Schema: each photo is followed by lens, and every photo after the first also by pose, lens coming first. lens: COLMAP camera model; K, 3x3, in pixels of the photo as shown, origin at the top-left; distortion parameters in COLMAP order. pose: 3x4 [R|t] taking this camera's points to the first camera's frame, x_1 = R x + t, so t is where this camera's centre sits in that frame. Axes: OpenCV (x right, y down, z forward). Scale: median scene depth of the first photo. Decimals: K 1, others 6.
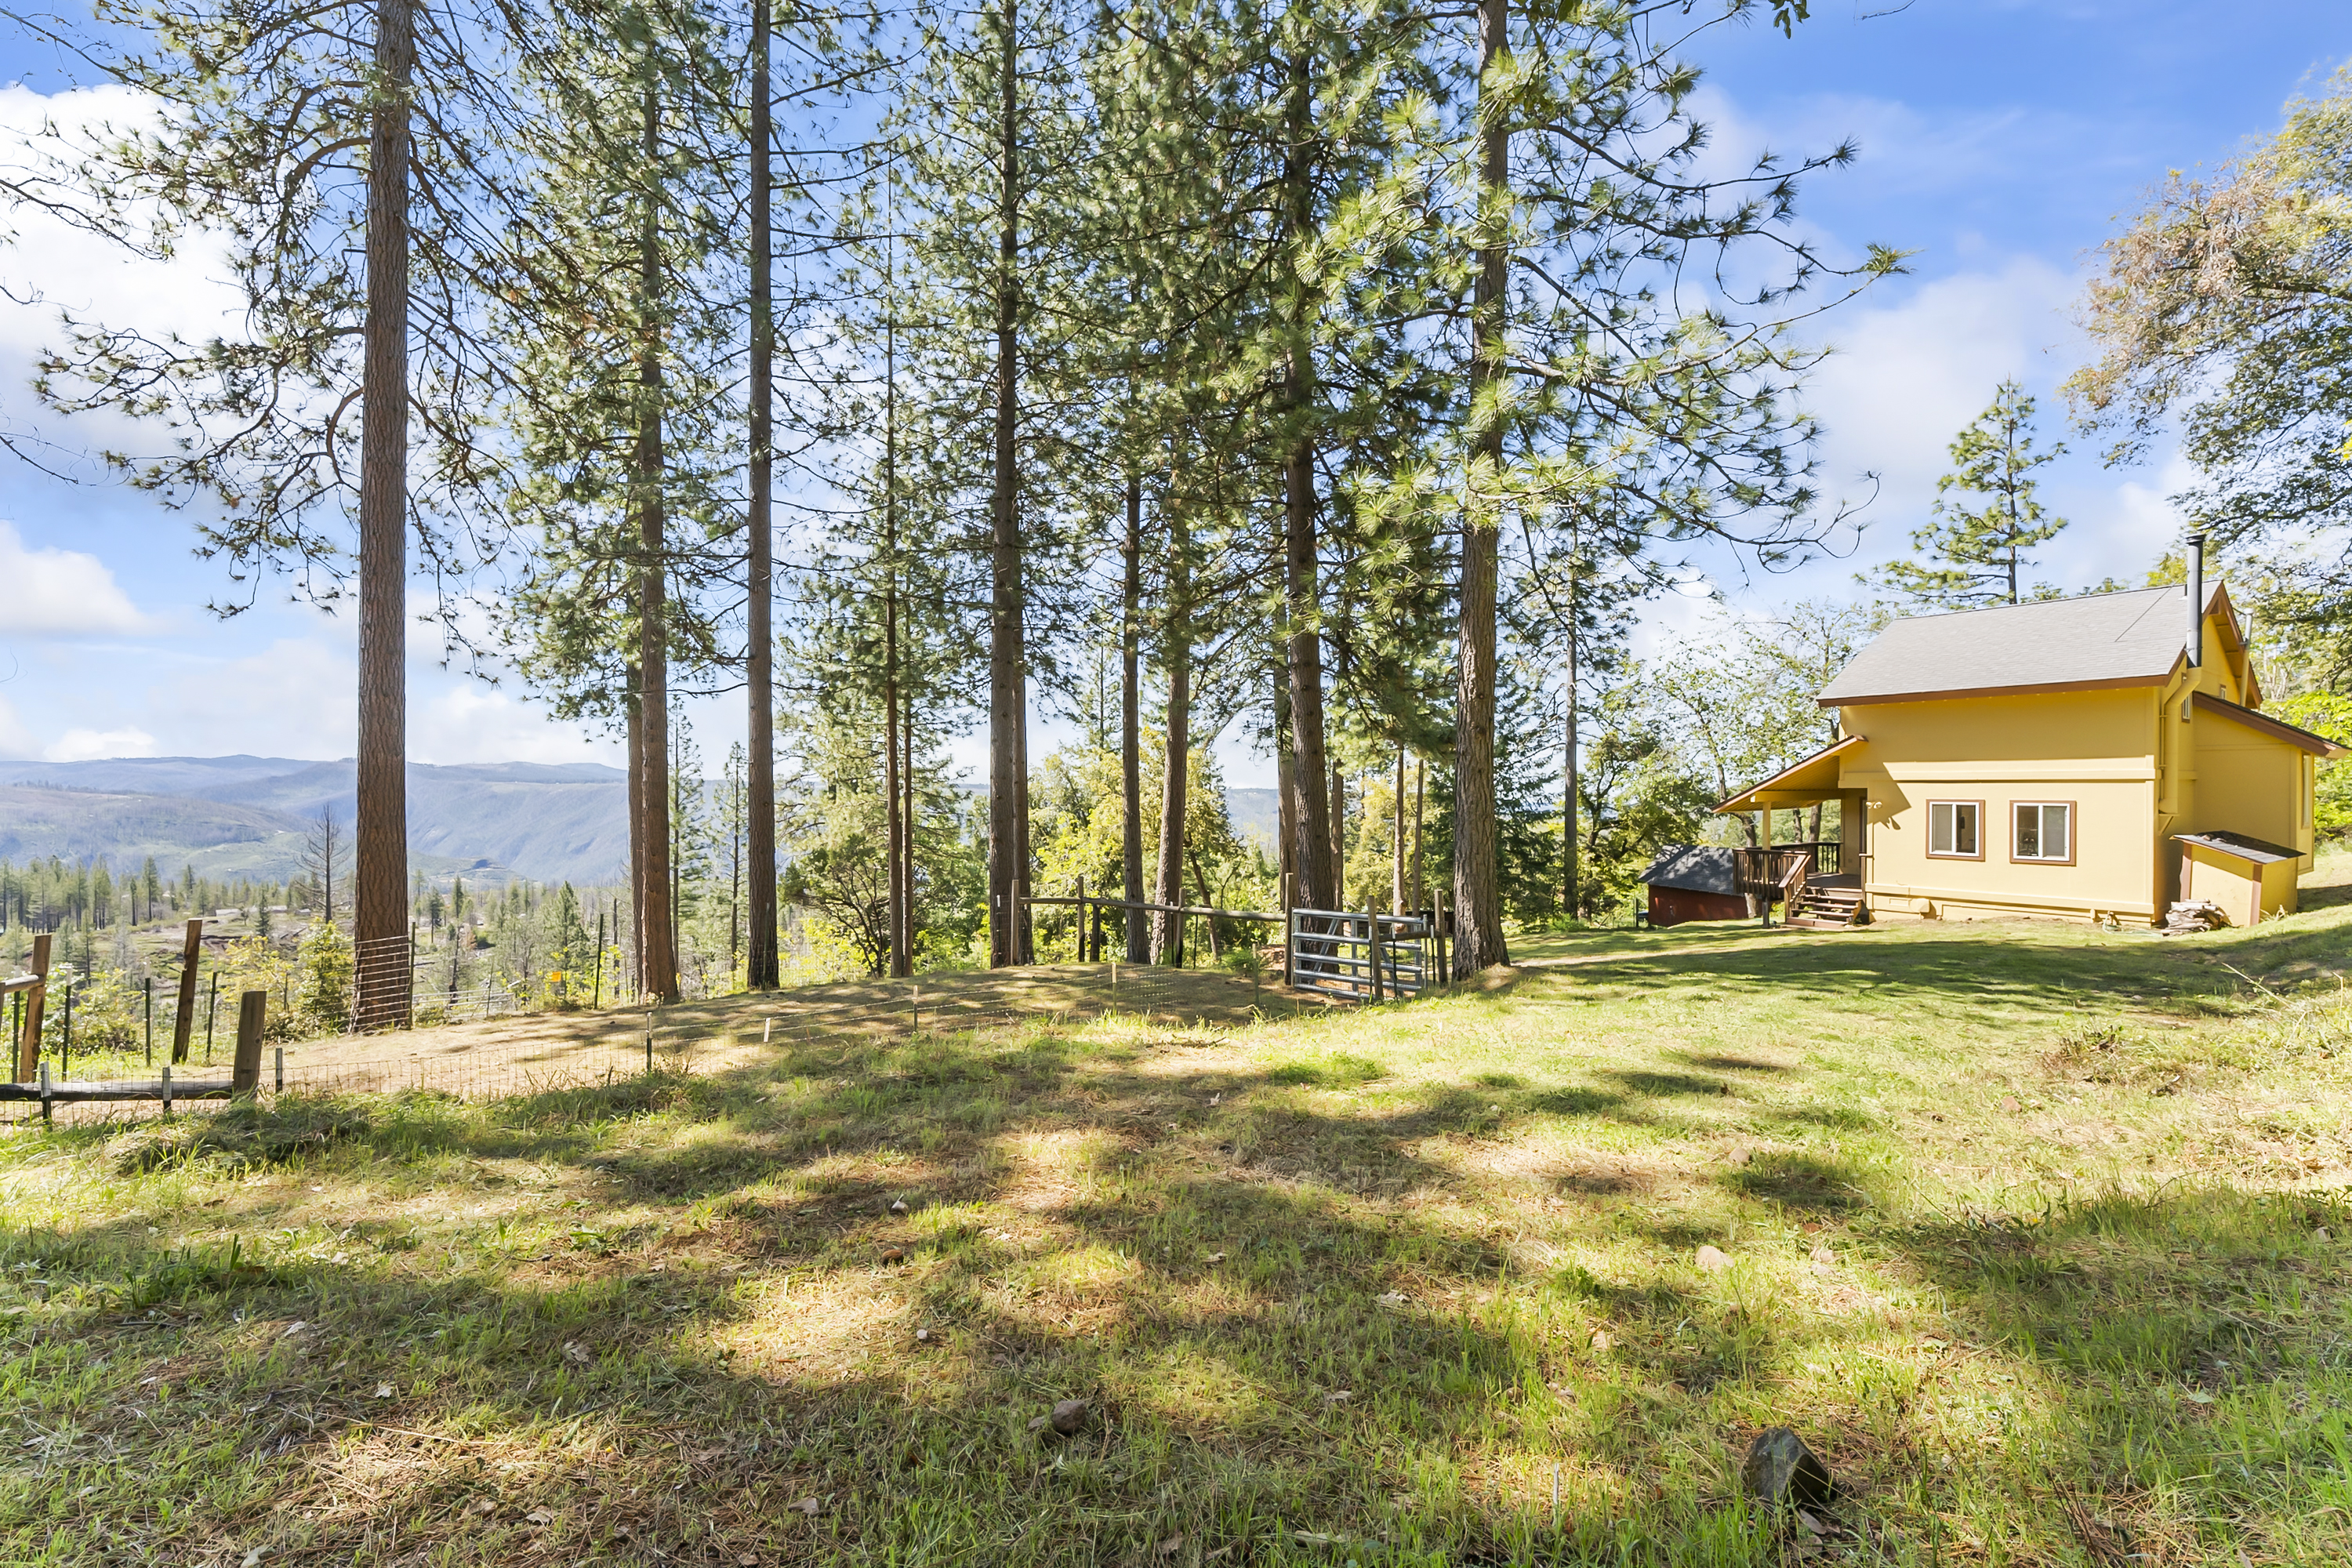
lens RADIAL K [[944.9, 0, 1168.5], [0, 944.9, 794.3], [0, 0, 1]] dist [0.000230, 0.000038]
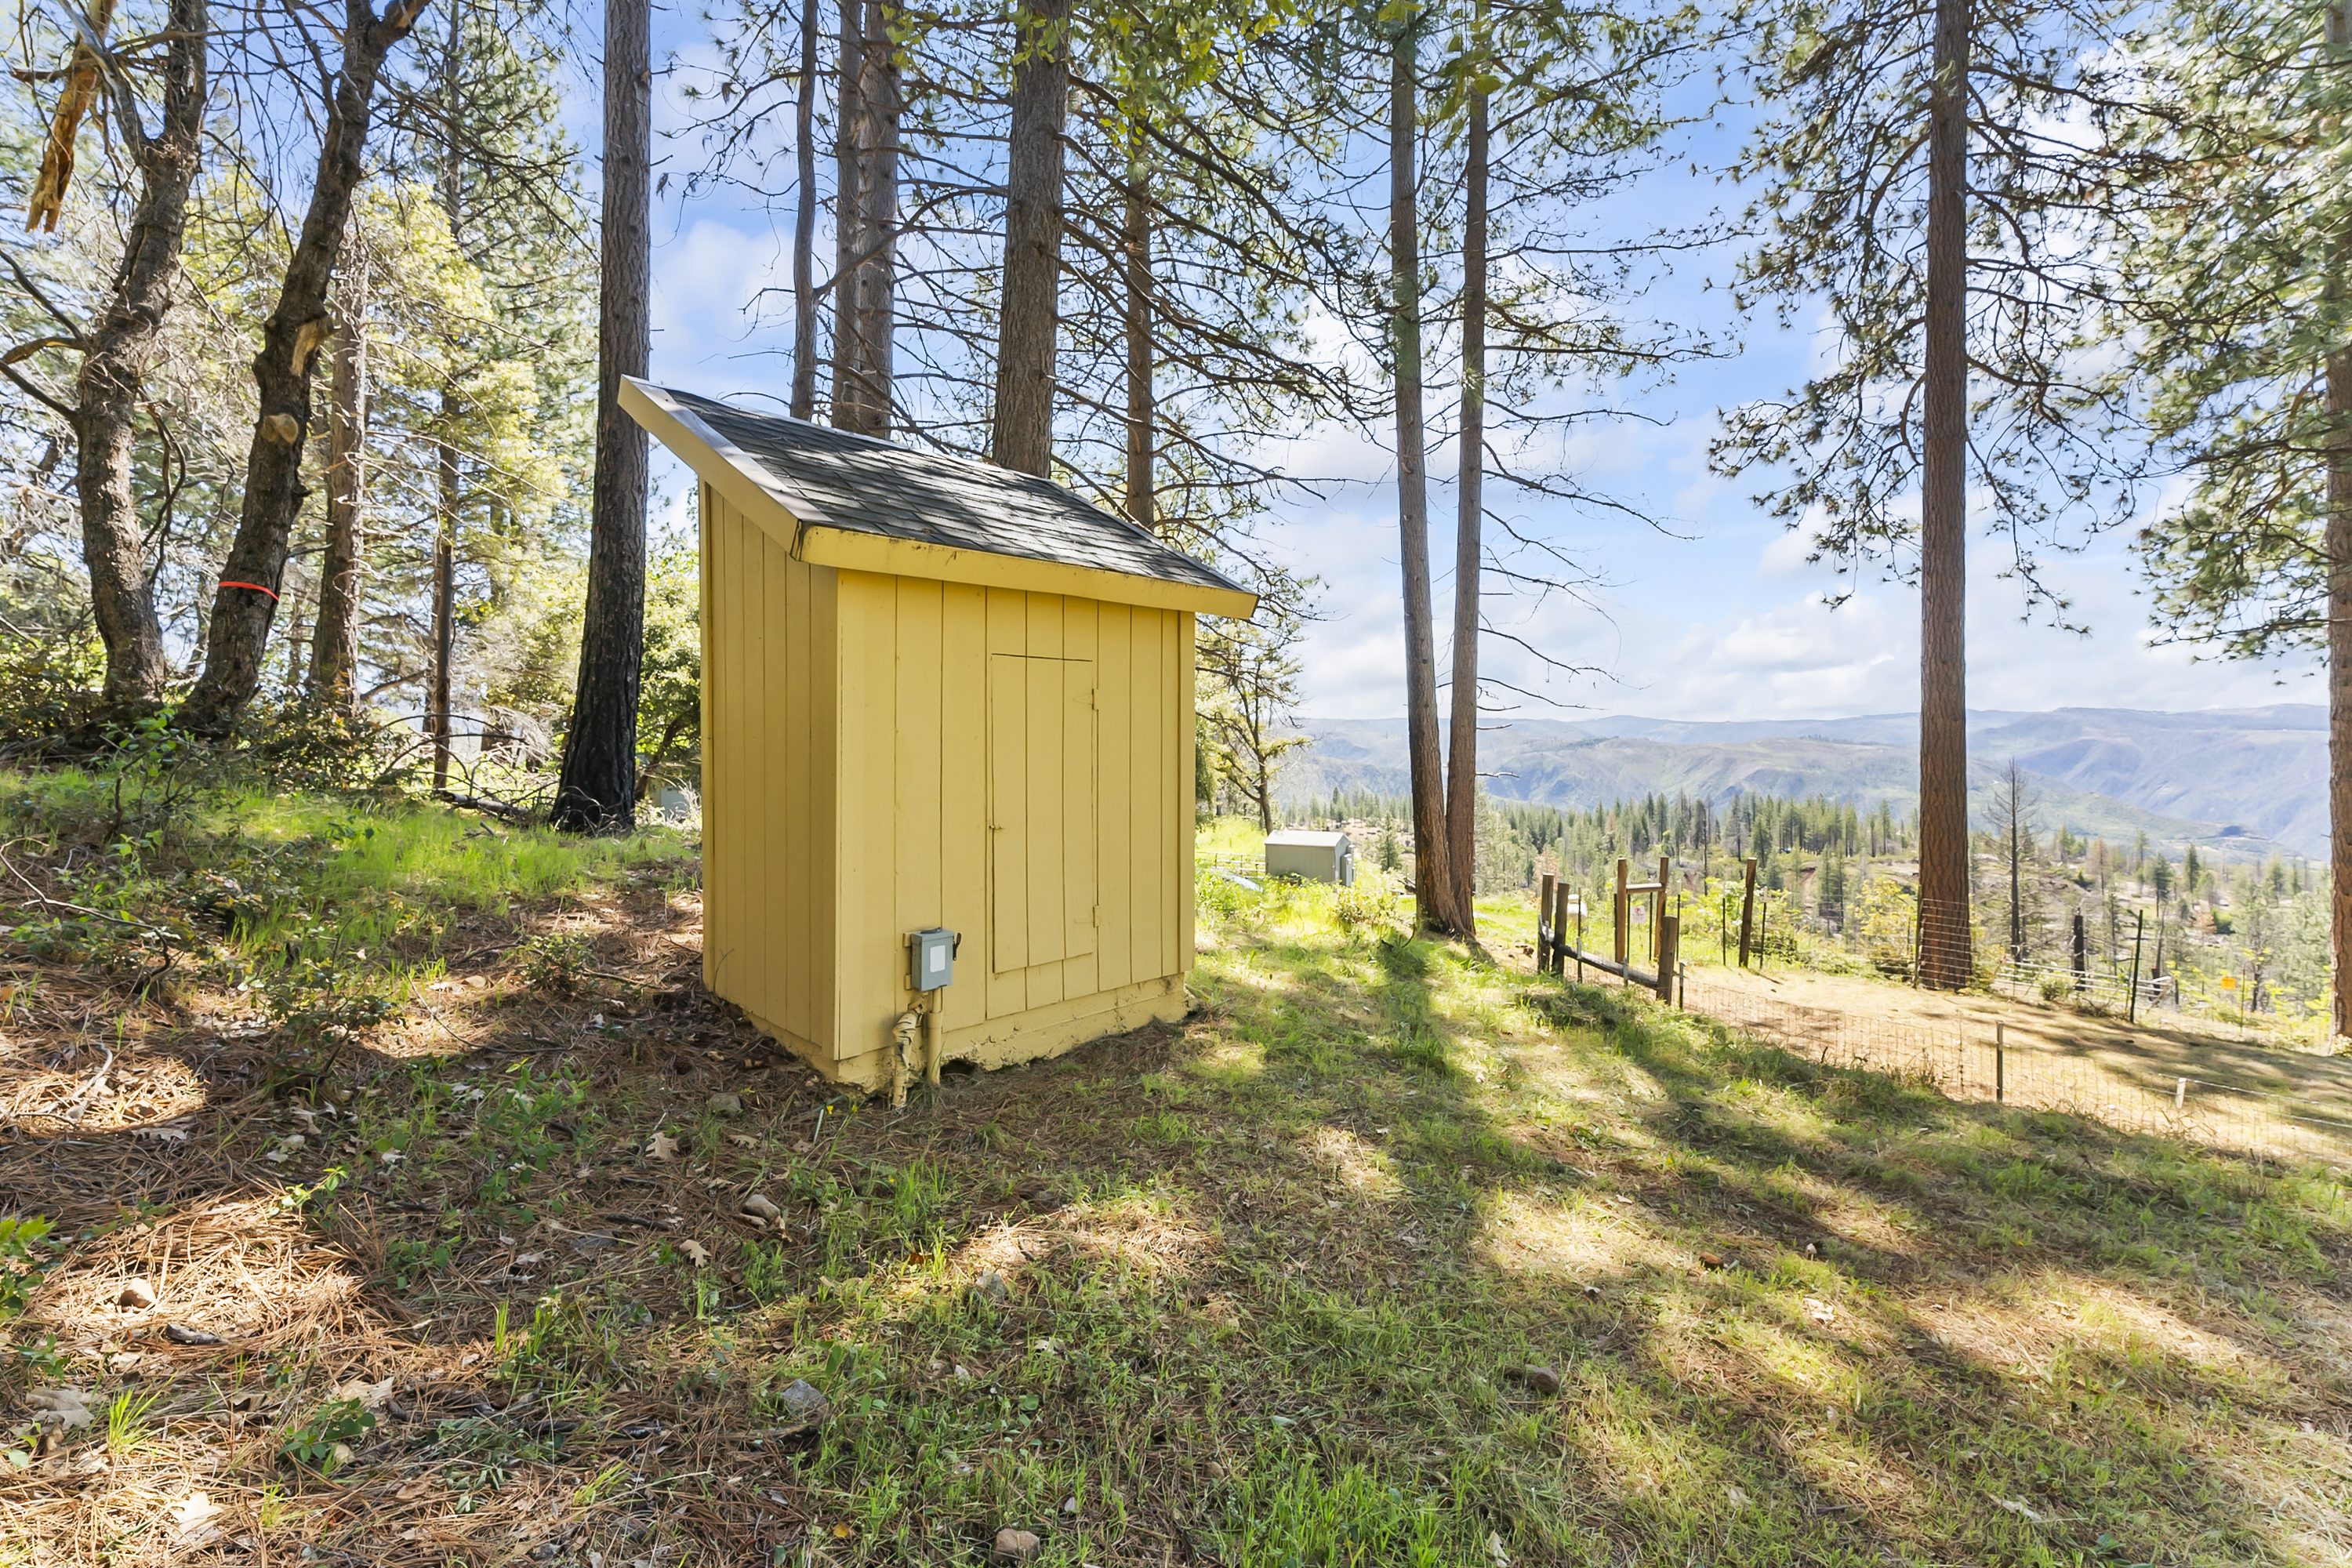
lens RADIAL K [[944.9, 0, 1151.2], [0, 944.9, 741.4], [0, 0, 1]] dist [0.000230, 0.000038]
pose [[0.086348, -0.005949, -0.996247, 0.113307], [0.001976, 0.999981, -0.005800, -0.013274], [0.996263, -0.001468, 0.086358, 0.045632]]
